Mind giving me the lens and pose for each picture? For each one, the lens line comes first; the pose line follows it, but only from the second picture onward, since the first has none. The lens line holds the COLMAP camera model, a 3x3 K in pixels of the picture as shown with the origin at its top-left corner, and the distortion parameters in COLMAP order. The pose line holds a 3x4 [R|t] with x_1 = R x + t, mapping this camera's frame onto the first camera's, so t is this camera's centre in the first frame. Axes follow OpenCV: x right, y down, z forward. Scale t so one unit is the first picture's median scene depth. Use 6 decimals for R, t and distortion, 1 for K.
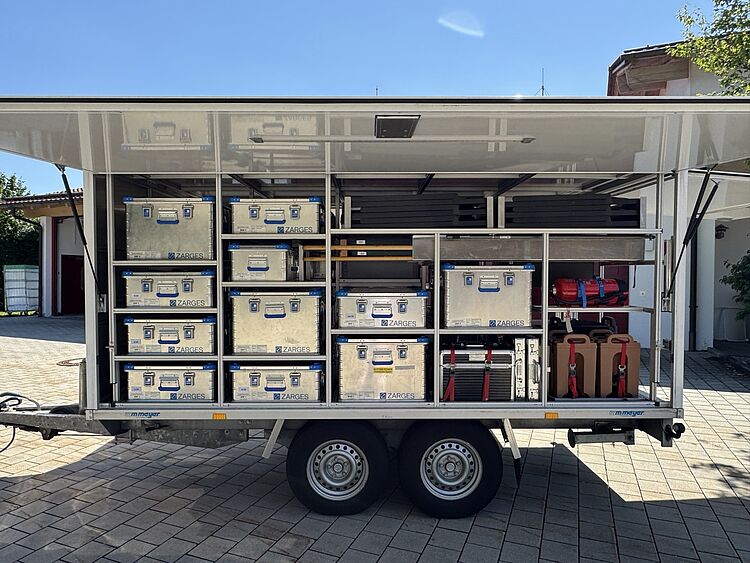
lens RADIAL K [[492.6, 0, 375.0], [0, 492.6, 281.5], [0, 0, 1]] dist [-0.000438, 0.000403]
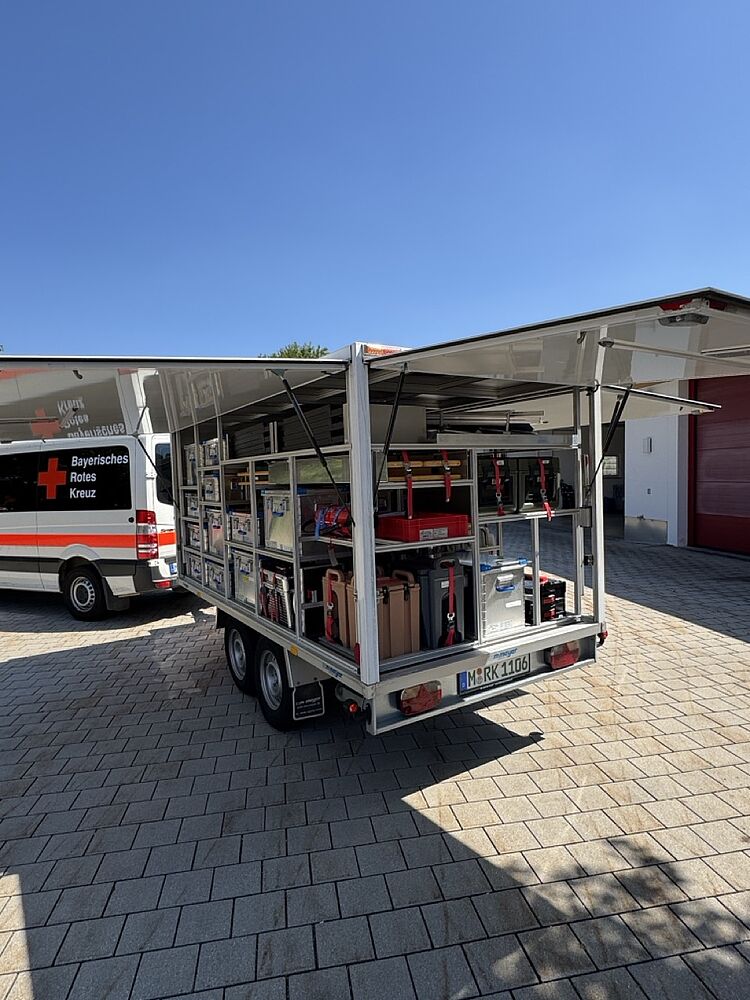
lens RADIAL K [[565.2, 0, 375.0], [0, 565.2, 500.0], [0, 0, 1]] dist [-0.004998, -0.001034]
pose [[0.528378, 0.020253, -0.848767, 1.233107], [0.013068, 0.999403, 0.031983, -0.044238], [0.848908, -0.027990, 0.527798, 0.523973]]
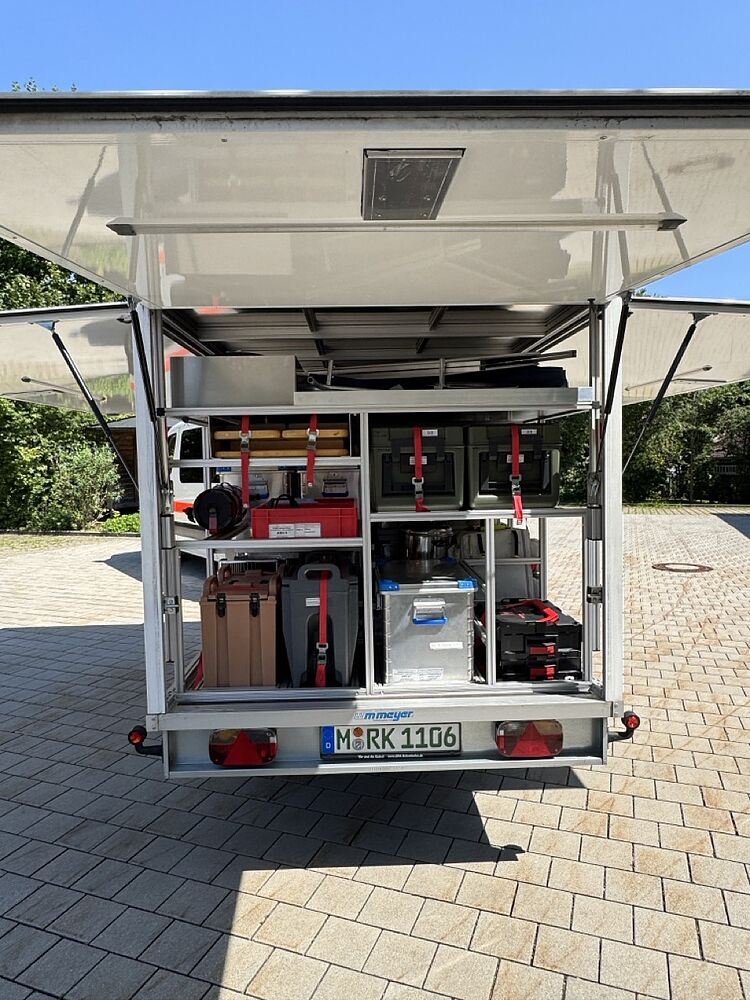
lens RADIAL K [[656.8, 0, 375.0], [0, 656.8, 500.0], [0, 0, 1]] dist [-0.000438, 0.000403]
pose [[0.019124, 0.062683, -0.997850, 1.277250], [-0.007318, 0.998015, 0.062553, -0.043985], [0.999790, 0.006106, 0.019545, 1.151904]]
